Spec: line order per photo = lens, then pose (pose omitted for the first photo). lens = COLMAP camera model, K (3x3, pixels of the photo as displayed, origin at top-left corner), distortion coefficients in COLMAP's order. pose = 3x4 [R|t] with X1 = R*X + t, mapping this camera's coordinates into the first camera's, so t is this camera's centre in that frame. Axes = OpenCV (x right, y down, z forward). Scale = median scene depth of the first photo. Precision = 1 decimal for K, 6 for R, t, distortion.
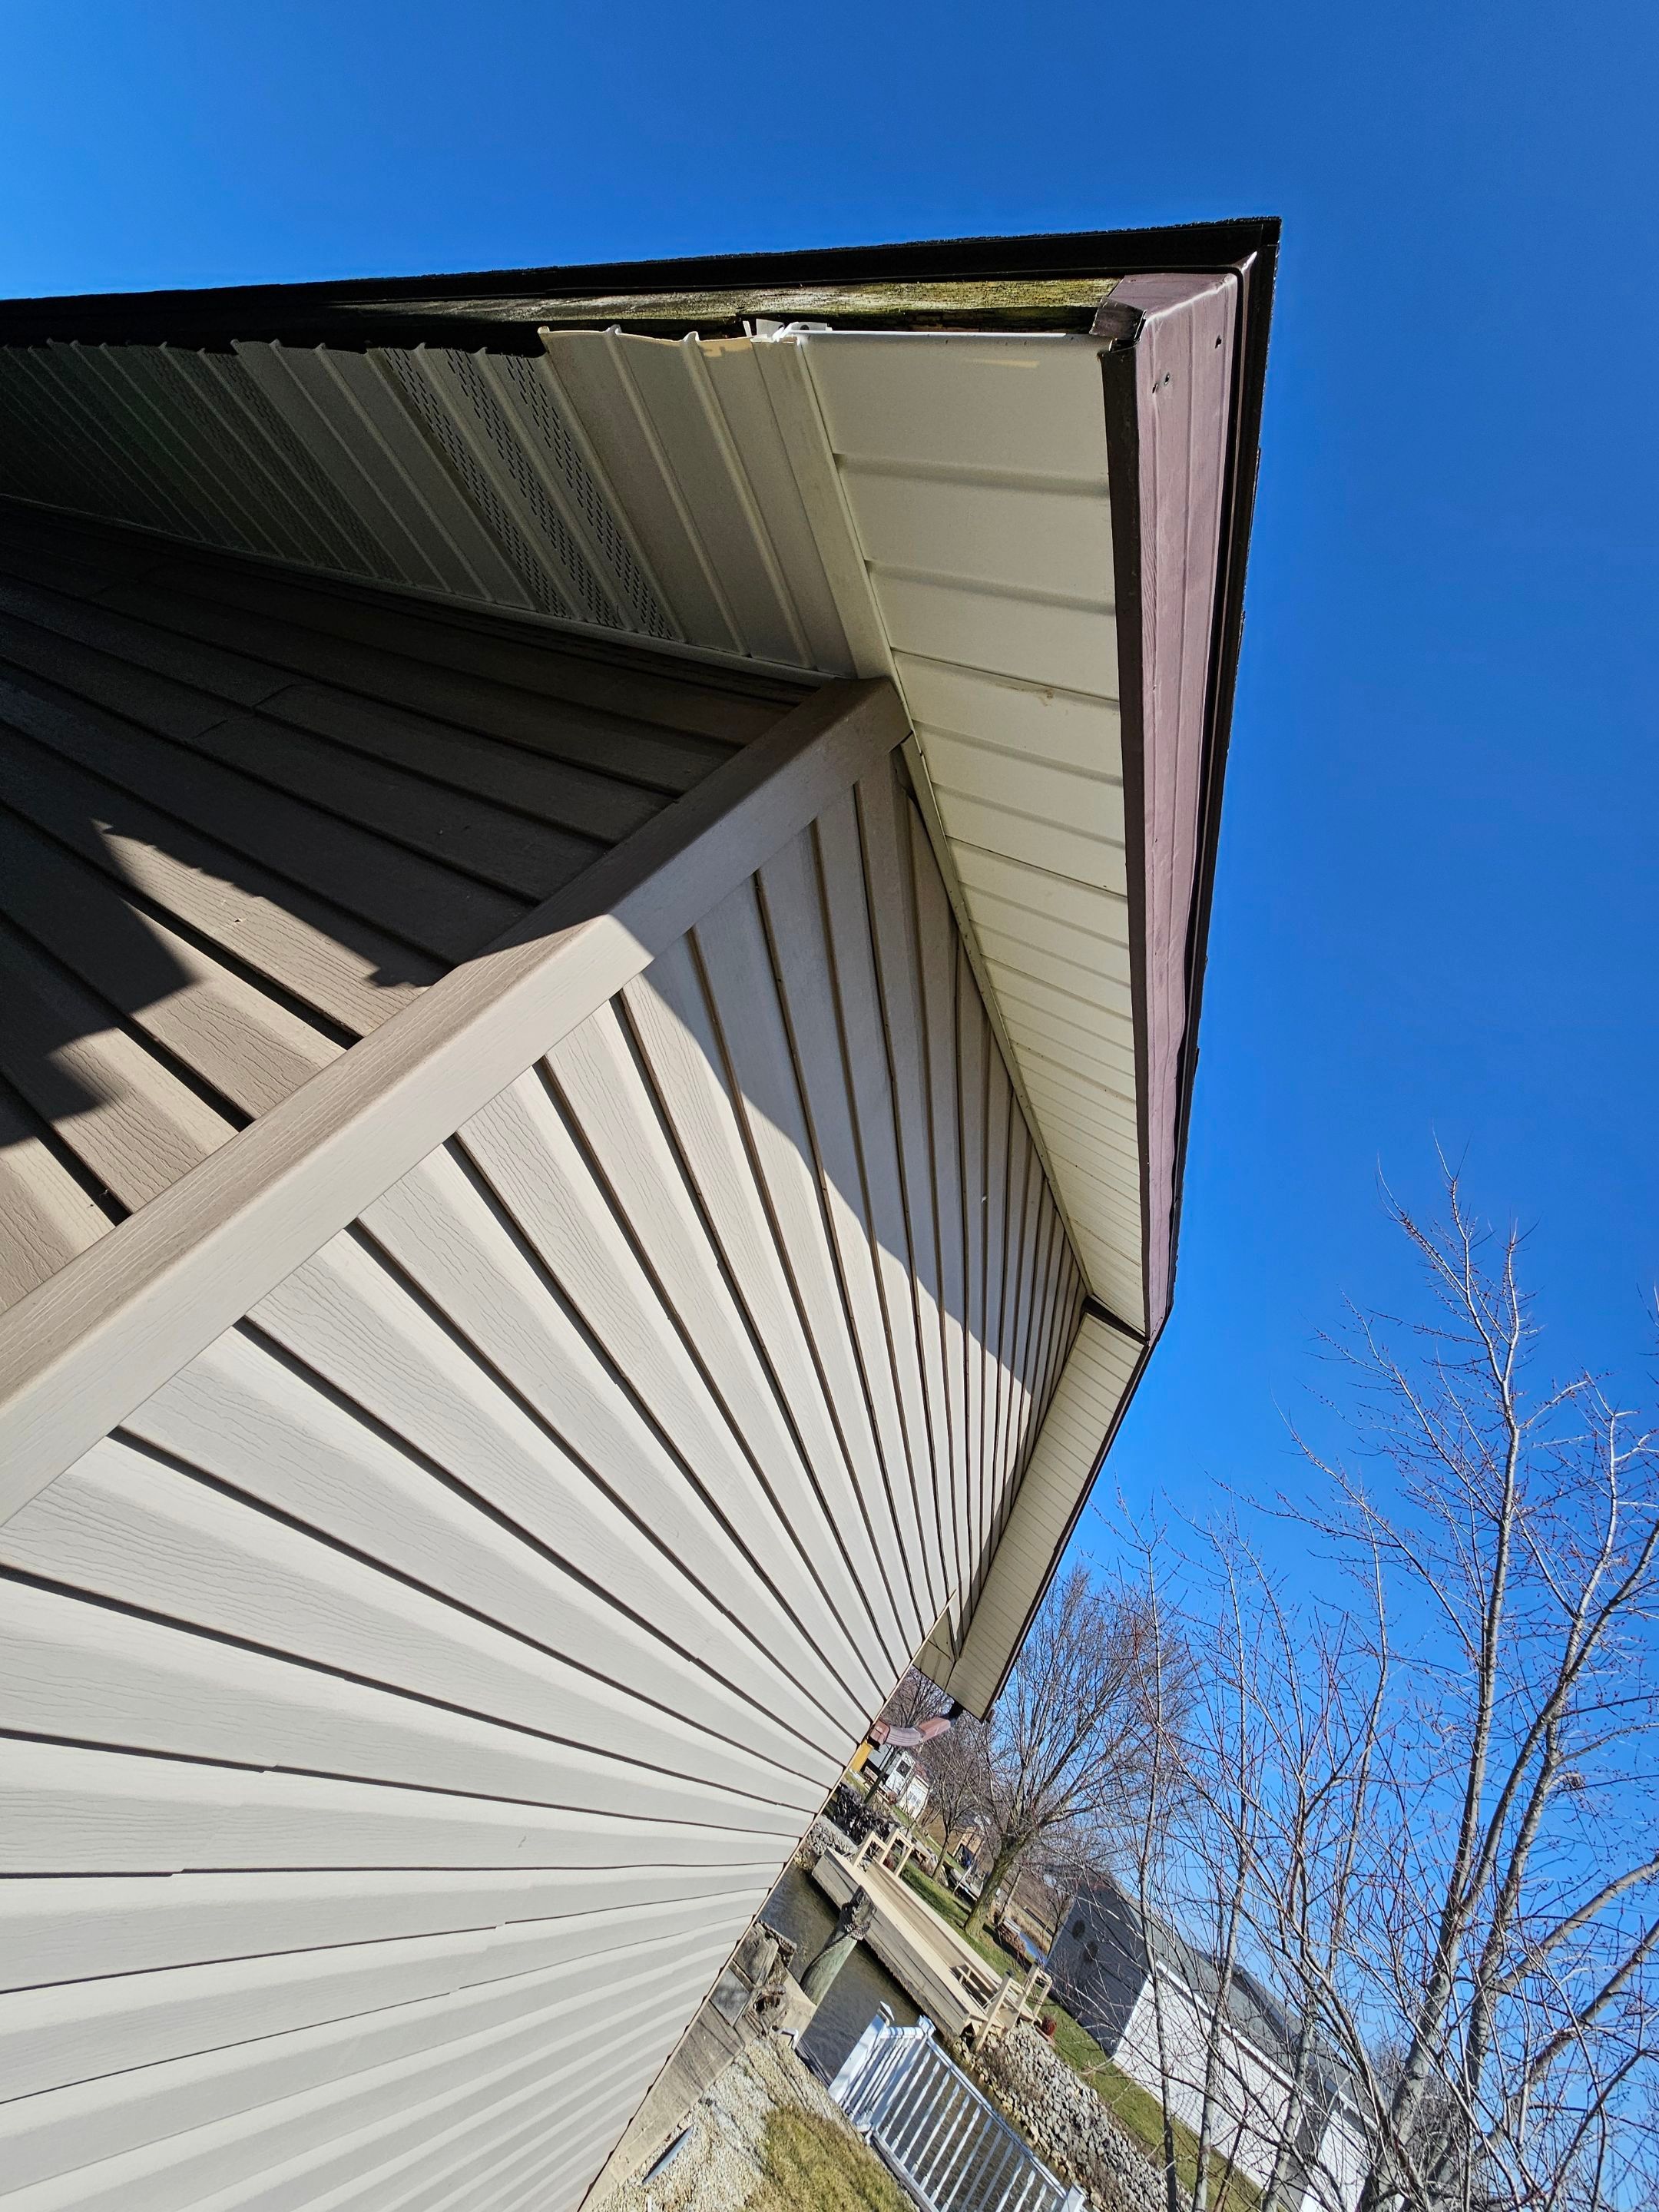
lens RADIAL K [[909.3, 0, 815.7], [0, 909.3, 1112.0], [0, 0, 1]] dist [-0.002269, 0.000788]
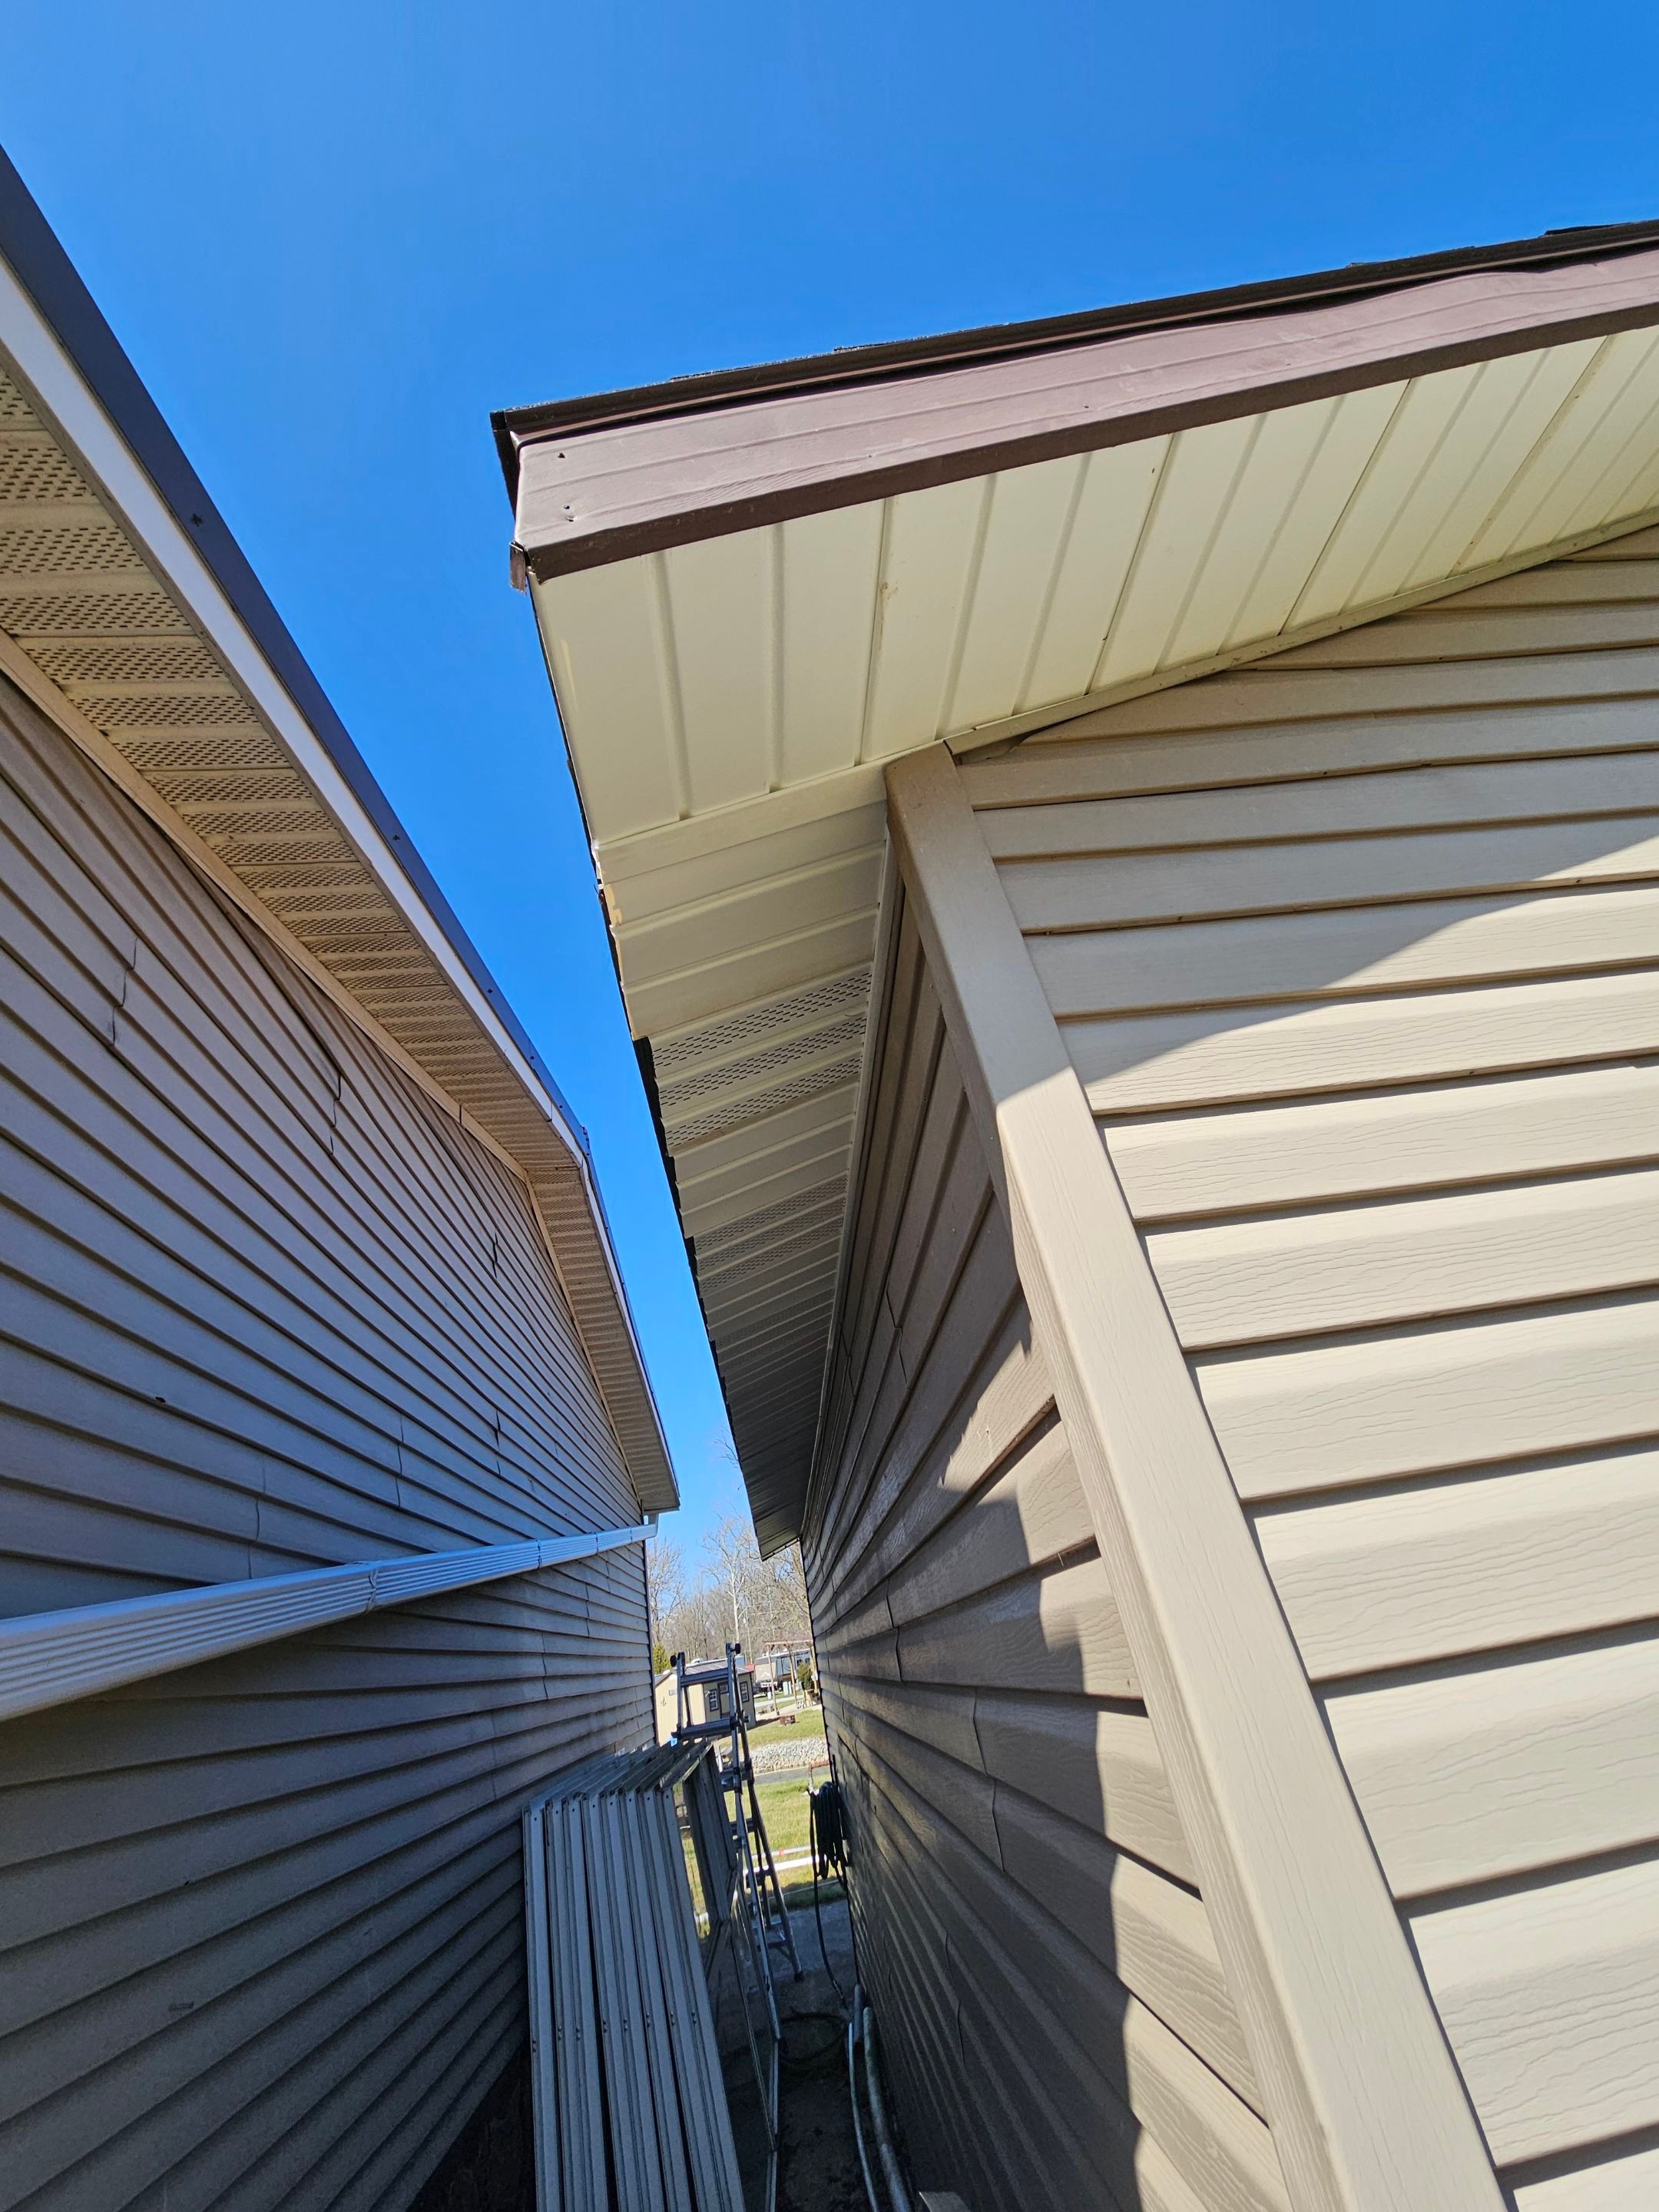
lens RADIAL K [[909.3, 0, 813.8], [0, 909.3, 1112.1], [0, 0, 1]] dist [-0.001620, -0.000152]
pose [[0.060980, -0.940523, -0.334213, 0.055159], [0.741851, 0.266722, -0.615237, 0.177757], [0.667787, -0.210419, 0.713992, 0.167833]]
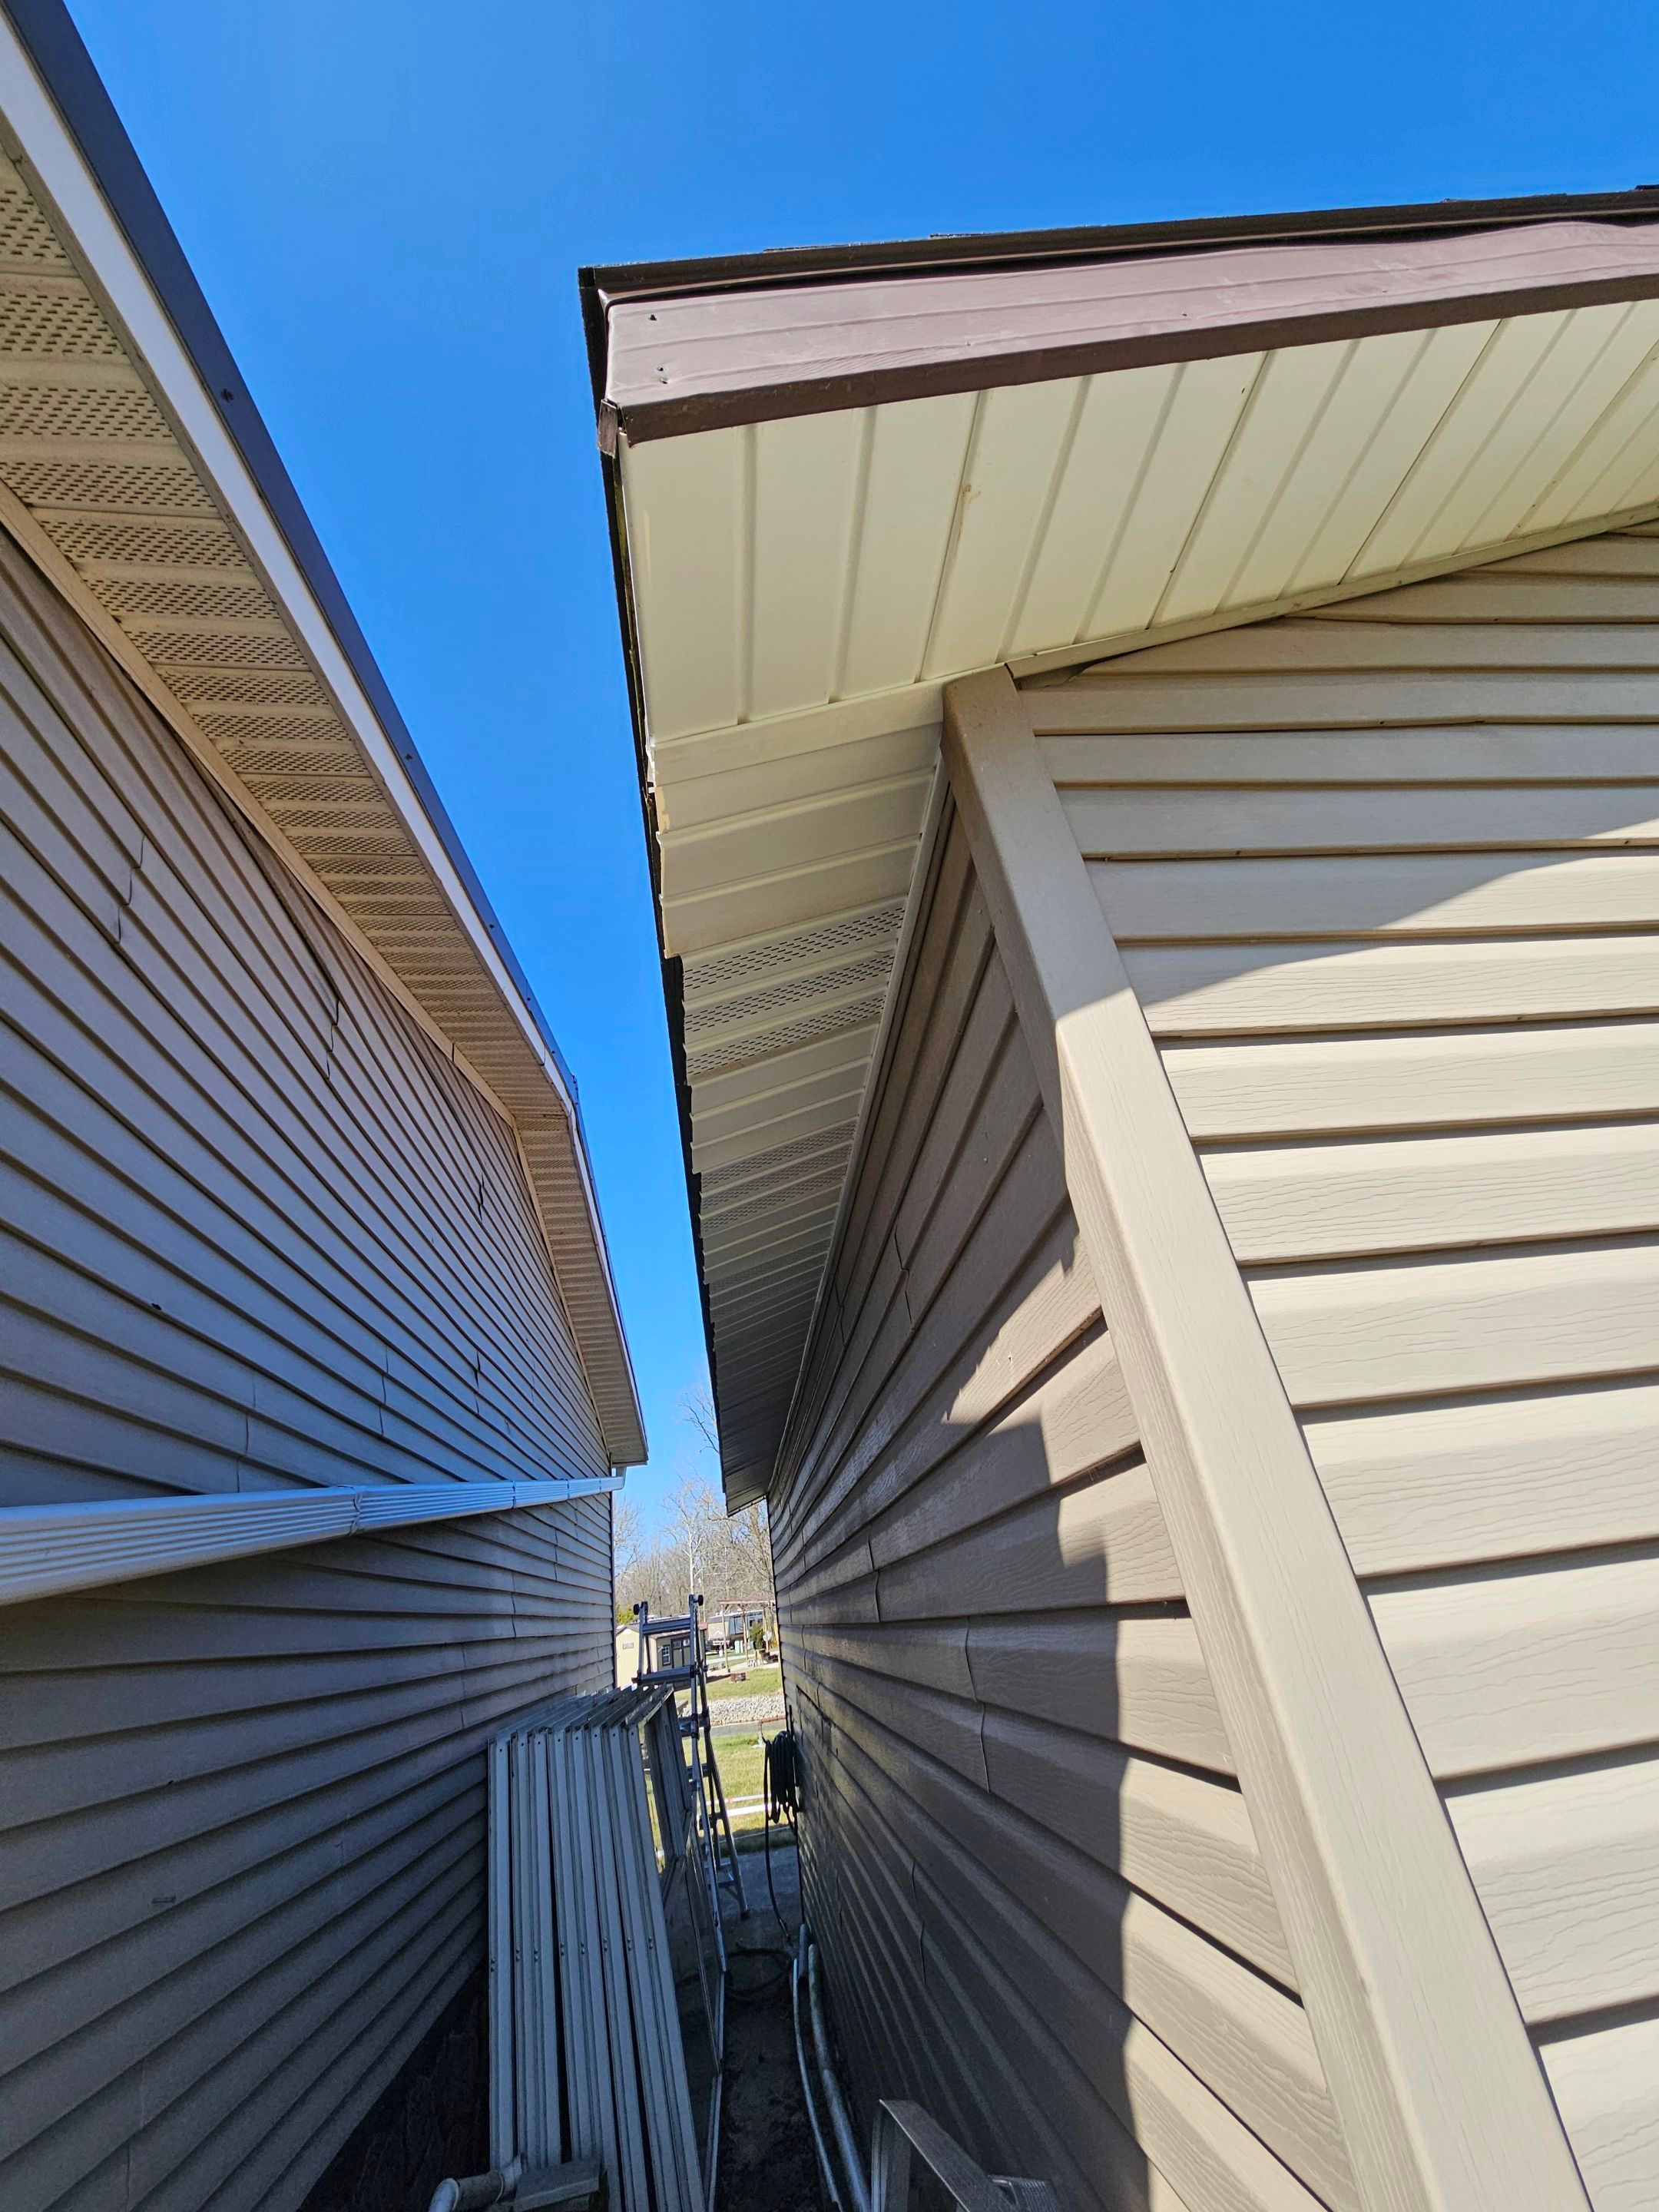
lens RADIAL K [[909.3, 0, 815.7], [0, 909.3, 1112.0], [0, 0, 1]] dist [-0.002269, 0.000788]
pose [[0.118834, -0.924899, -0.361165, -0.005119], [0.740883, 0.324760, -0.587897, 0.143717], [0.661037, -0.197719, 0.723835, 0.117563]]
